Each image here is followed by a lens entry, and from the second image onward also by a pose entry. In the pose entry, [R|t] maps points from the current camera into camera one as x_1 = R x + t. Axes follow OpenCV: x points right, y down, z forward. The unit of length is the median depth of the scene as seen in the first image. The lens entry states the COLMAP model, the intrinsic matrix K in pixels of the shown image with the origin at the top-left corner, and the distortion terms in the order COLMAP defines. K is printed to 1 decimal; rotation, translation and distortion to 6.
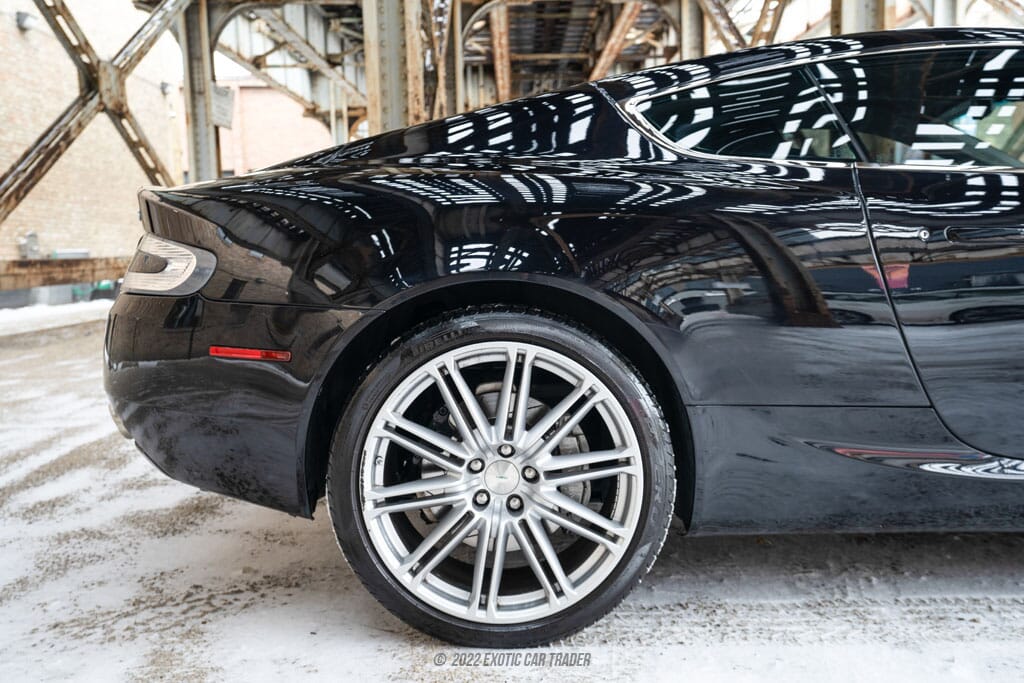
lens RADIAL K [[961.4, 0, 517.4], [0, 961.4, 335.1], [0, 0, 1]] dist [0.054681, 0.000000]
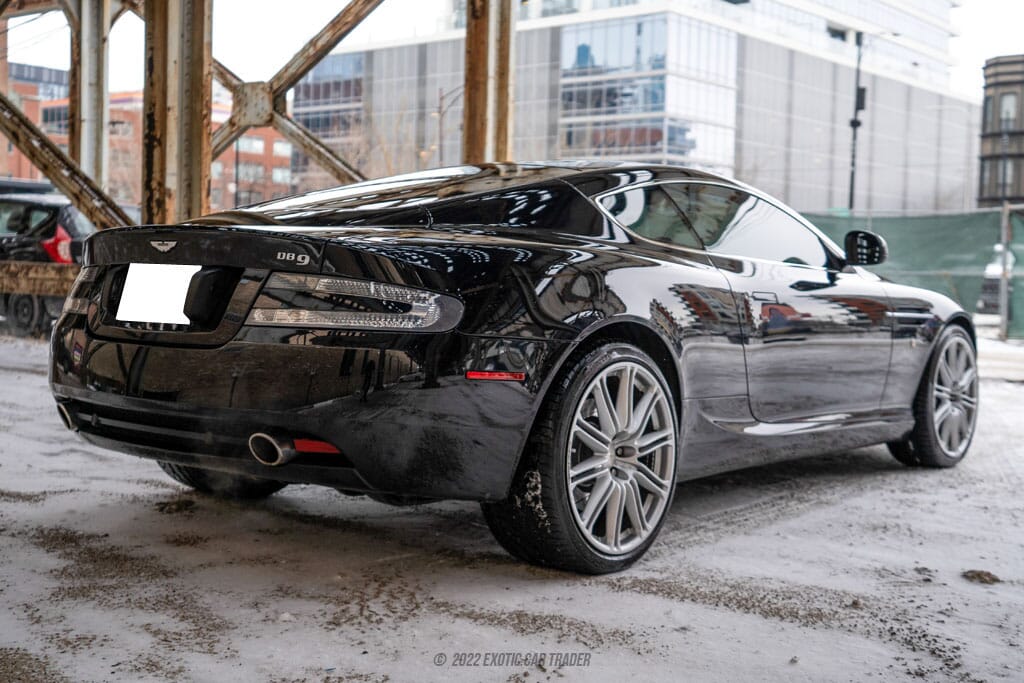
lens RADIAL K [[1213.9, 0, 517.6], [0, 1213.9, 377.3], [0, 0, 1]] dist [0.077128, 0.000000]
pose [[0.650965, -0.032338, 0.758419, -1.513421], [0.026452, 0.999452, 0.019911, -0.009393], [-0.758647, 0.007100, 0.651463, -0.084607]]
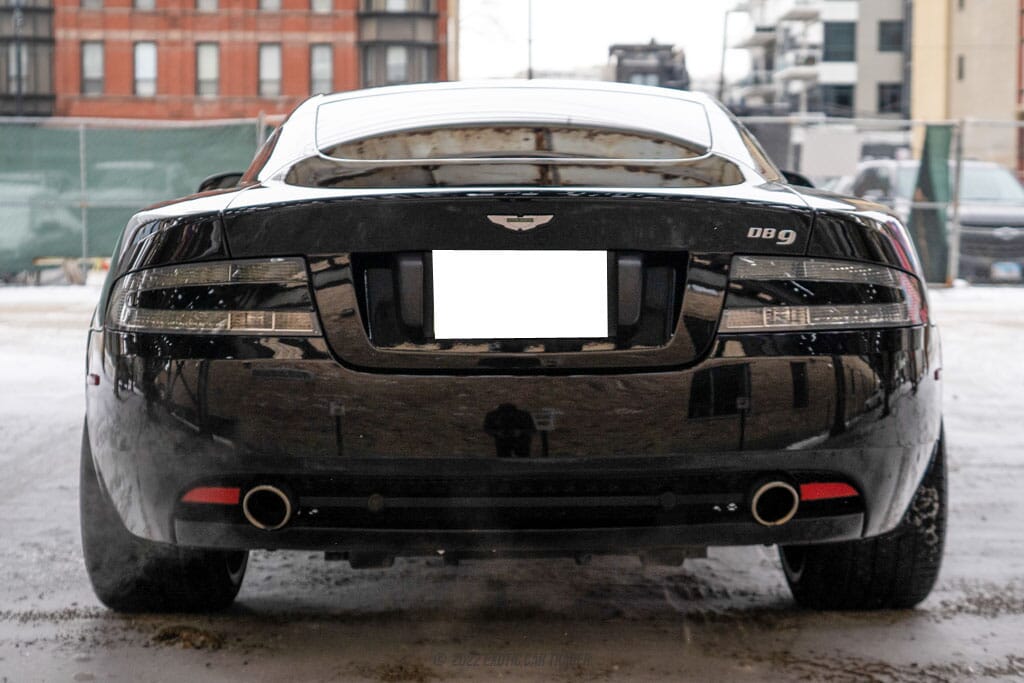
lens RADIAL K [[1693.0, 0, 514.1], [0, 1693.0, 349.6], [0, 0, 1]] dist [0.019636, 0.000000]
pose [[-0.005405, -0.067017, 0.997737, -2.111635], [0.079835, 0.994538, 0.067235, -0.165987], [-0.996793, 0.080018, -0.000025, 1.474667]]
